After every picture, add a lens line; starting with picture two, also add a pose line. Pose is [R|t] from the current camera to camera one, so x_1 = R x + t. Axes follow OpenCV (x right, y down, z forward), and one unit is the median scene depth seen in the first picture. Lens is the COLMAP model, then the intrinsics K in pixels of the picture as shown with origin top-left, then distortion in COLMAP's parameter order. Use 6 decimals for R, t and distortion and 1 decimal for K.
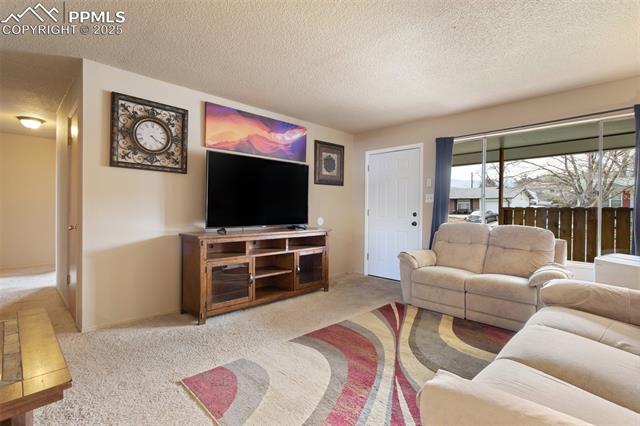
lens RADIAL K [[306.3, 0, 321.8], [0, 306.3, 212.2], [0, 0, 1]] dist [0.000079, 0.000059]
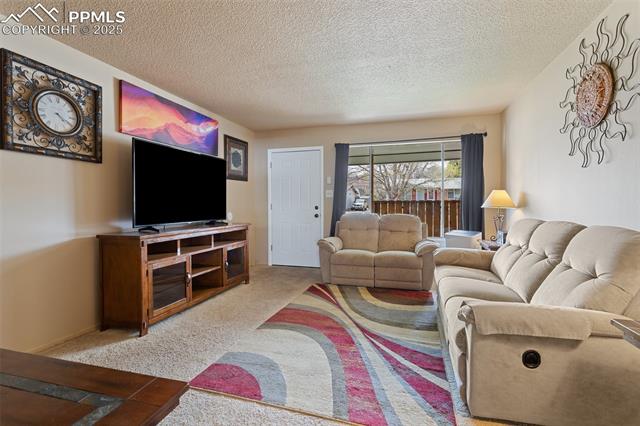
lens RADIAL K [[301.8, 0, 322.3], [0, 301.8, 209.6], [0, 0, 1]] dist [0.001852, 0.000255]
pose [[0.876346, -0.021267, 0.481212, -0.329969], [0.016659, 0.999765, 0.013845, -0.000839], [-0.481393, -0.004116, 0.876495, -0.013792]]
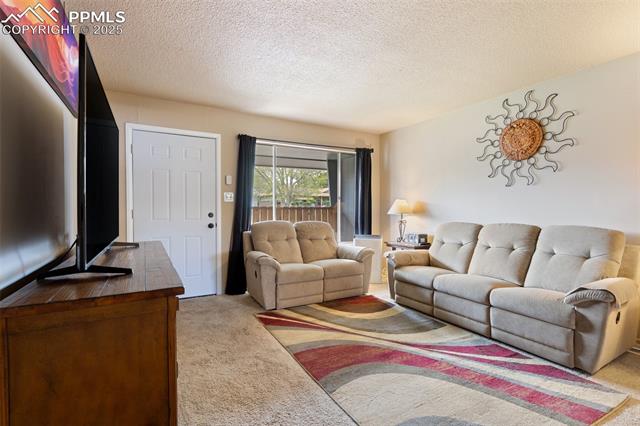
lens RADIAL K [[306.3, 0, 321.8], [0, 306.3, 212.2], [0, 0, 1]] dist [0.000079, 0.000059]
pose [[0.265097, -0.016676, 0.964078, -0.657380], [0.011882, 0.999831, 0.014028, -0.012271], [-0.964149, 0.007736, 0.265250, 0.678875]]
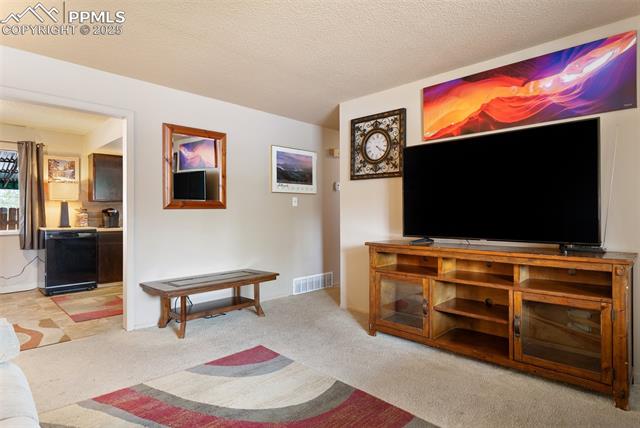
lens RADIAL K [[351.7, 0, 320.0], [0, 351.7, 214.0], [0, 0, 1]] dist [0.001270, 0.000210]
pose [[0.011950, -0.008183, -0.999895, 0.658662], [-0.005923, 0.999948, -0.008255, -0.000844], [0.999911, 0.006021, 0.011901, 0.773790]]
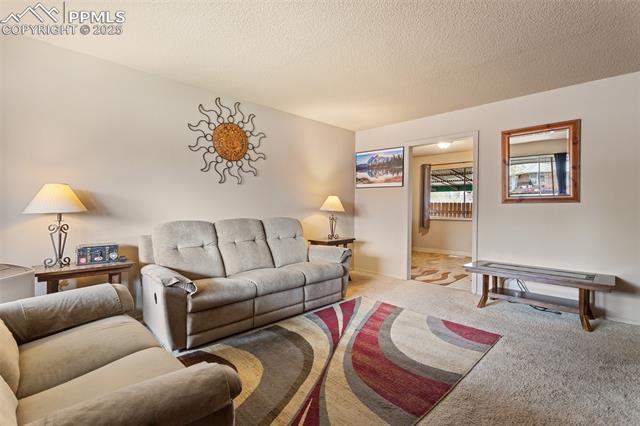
lens RADIAL K [[301.8, 0, 322.3], [0, 301.8, 209.6], [0, 0, 1]] dist [0.001852, 0.000255]
pose [[-0.999888, -0.013365, -0.006742, 0.212588], [-0.013473, 0.999776, 0.016328, -0.007334], [0.006522, 0.016417, -0.999844, 1.447383]]
